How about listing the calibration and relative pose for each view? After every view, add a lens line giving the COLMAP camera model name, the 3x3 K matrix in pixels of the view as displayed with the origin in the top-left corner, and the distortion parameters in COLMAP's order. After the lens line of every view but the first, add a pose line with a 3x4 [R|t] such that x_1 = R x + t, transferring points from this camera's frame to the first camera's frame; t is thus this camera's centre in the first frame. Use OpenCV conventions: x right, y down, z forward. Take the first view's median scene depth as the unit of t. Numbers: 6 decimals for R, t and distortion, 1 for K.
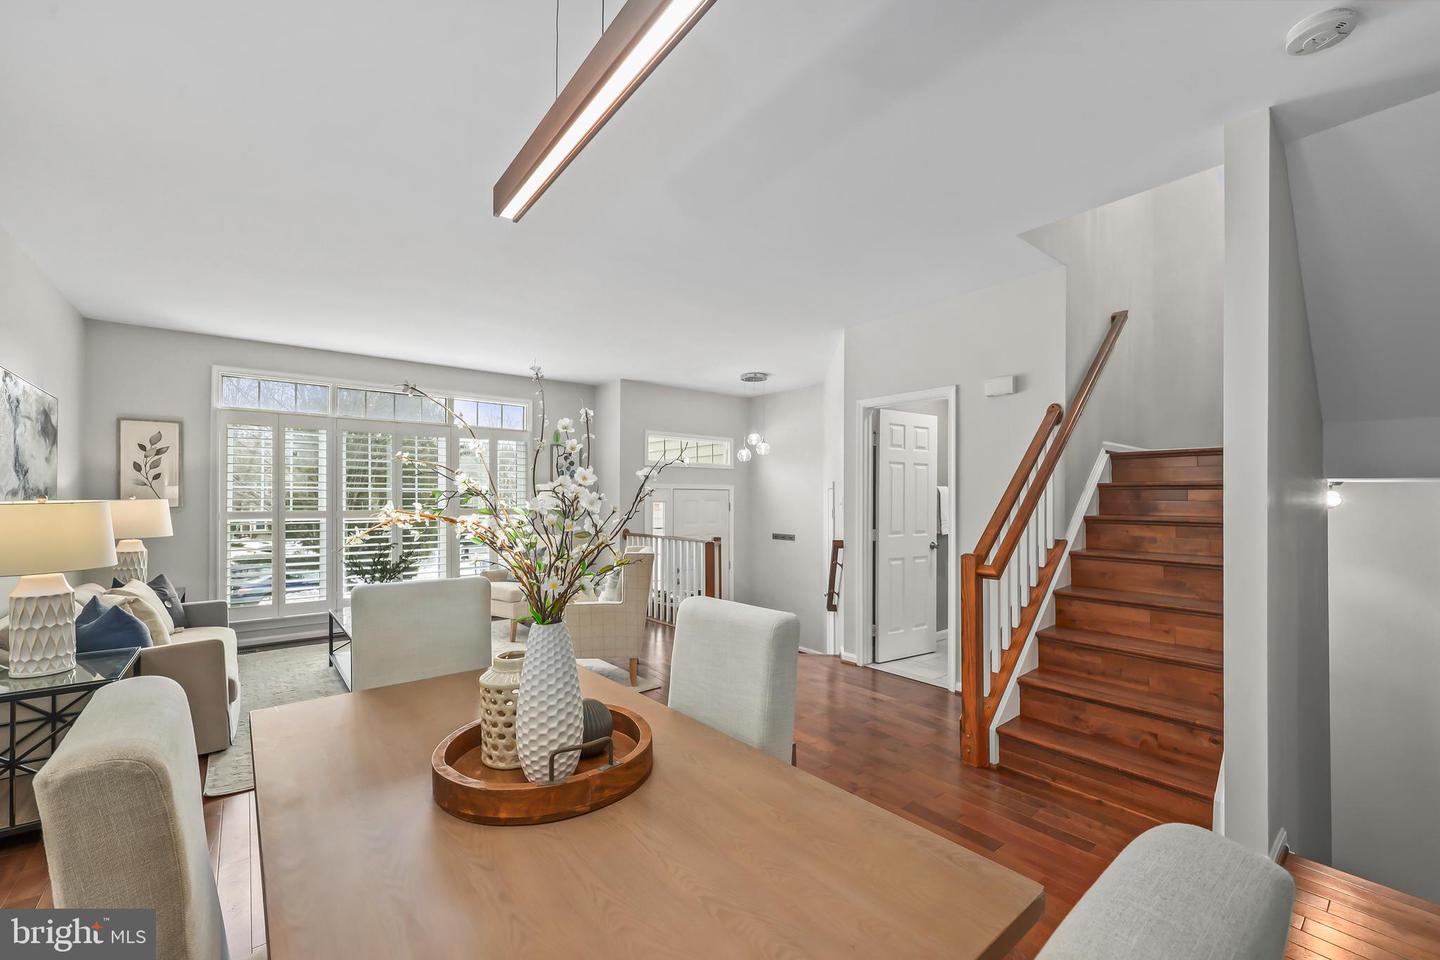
lens RADIAL K [[587.5, 0, 725.0], [0, 587.5, 486.4], [0, 0, 1]] dist [0.001640, 0.000722]
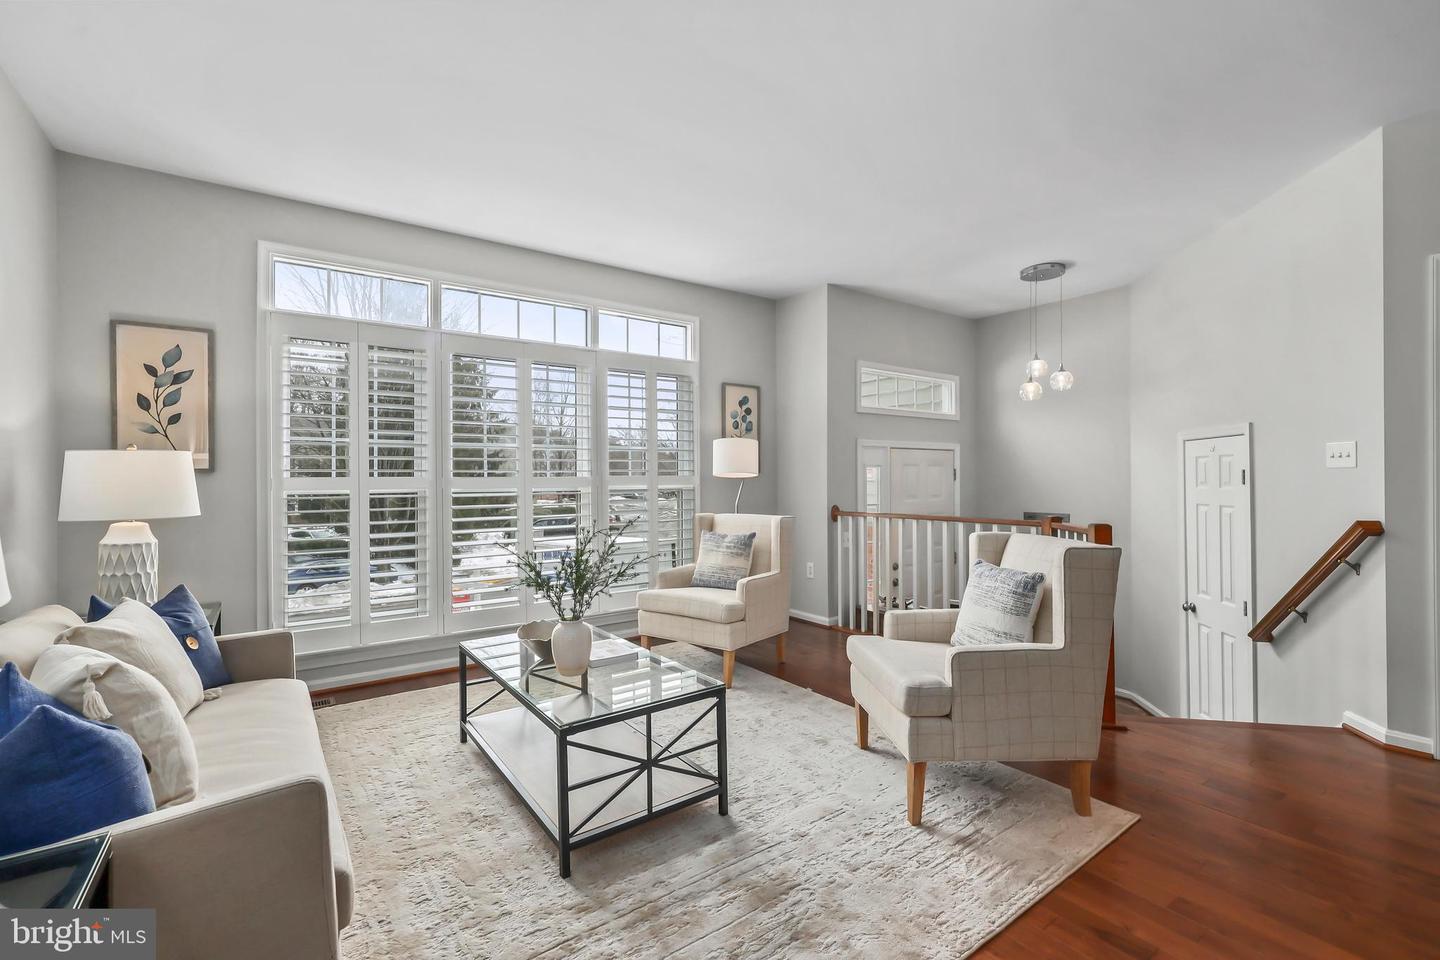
lens RADIAL K [[632.7, 0, 728.0], [0, 632.7, 464.2], [0, 0, 1]] dist [0.008132, -0.000794]
pose [[0.998182, -0.008077, -0.059731, -0.354699], [0.007965, 0.999966, -0.002110, 0.036017], [0.059746, 0.001630, 0.998212, 0.377454]]
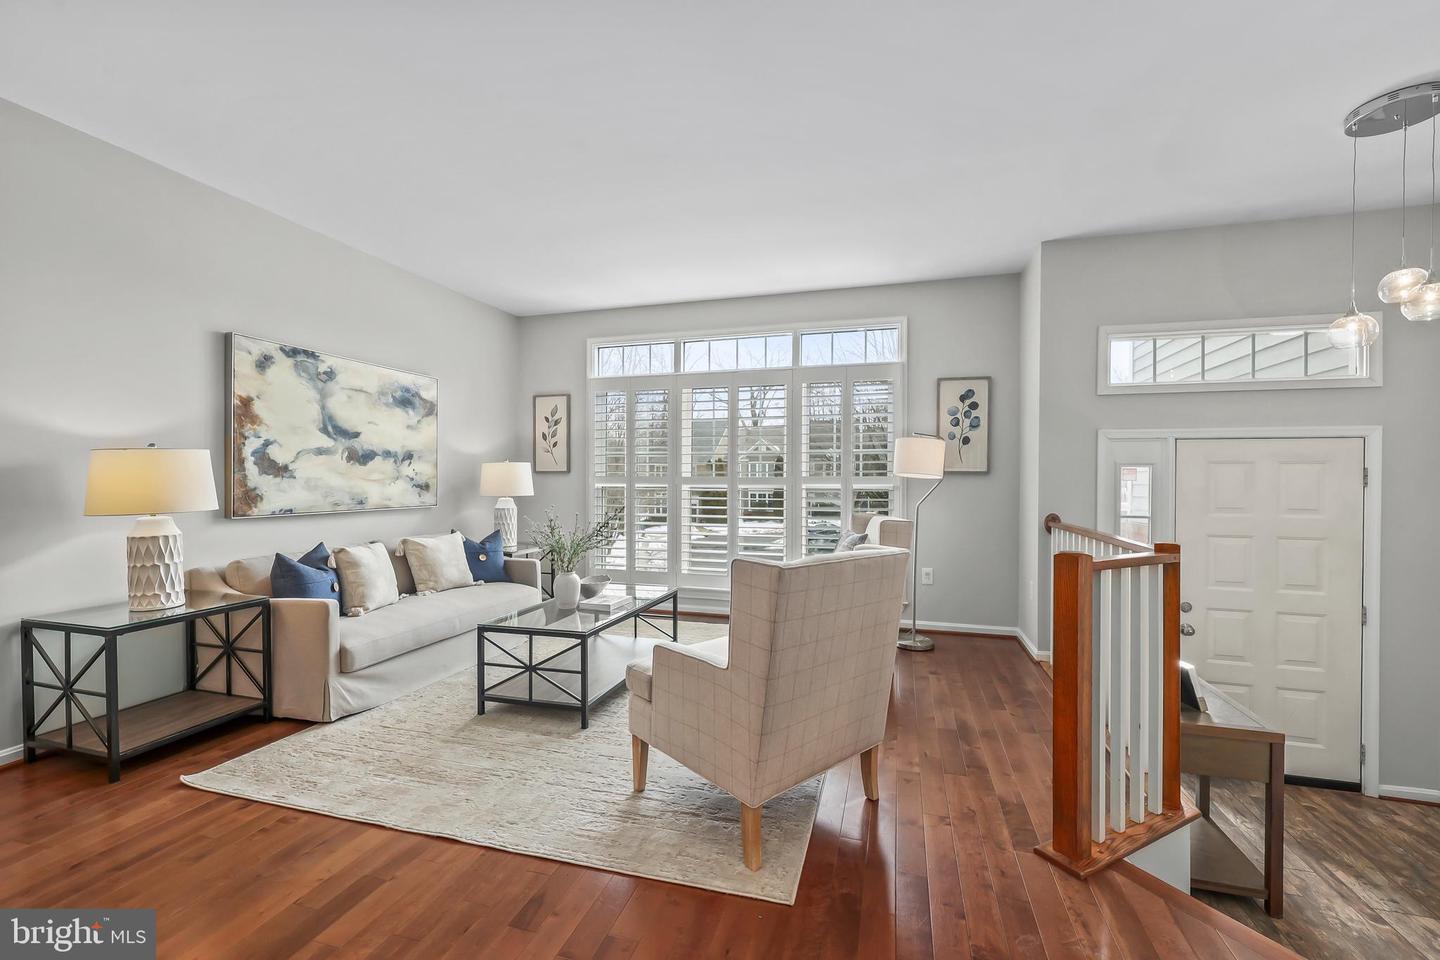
lens RADIAL K [[587.5, 0, 726.9], [0, 587.5, 481.6], [0, 0, 1]] dist [0.001640, 0.000722]
pose [[0.567985, 0.004455, -0.823027, 0.155925], [0.013534, 0.999800, 0.014751, 0.042543], [0.822928, -0.019517, 0.567810, 0.627837]]
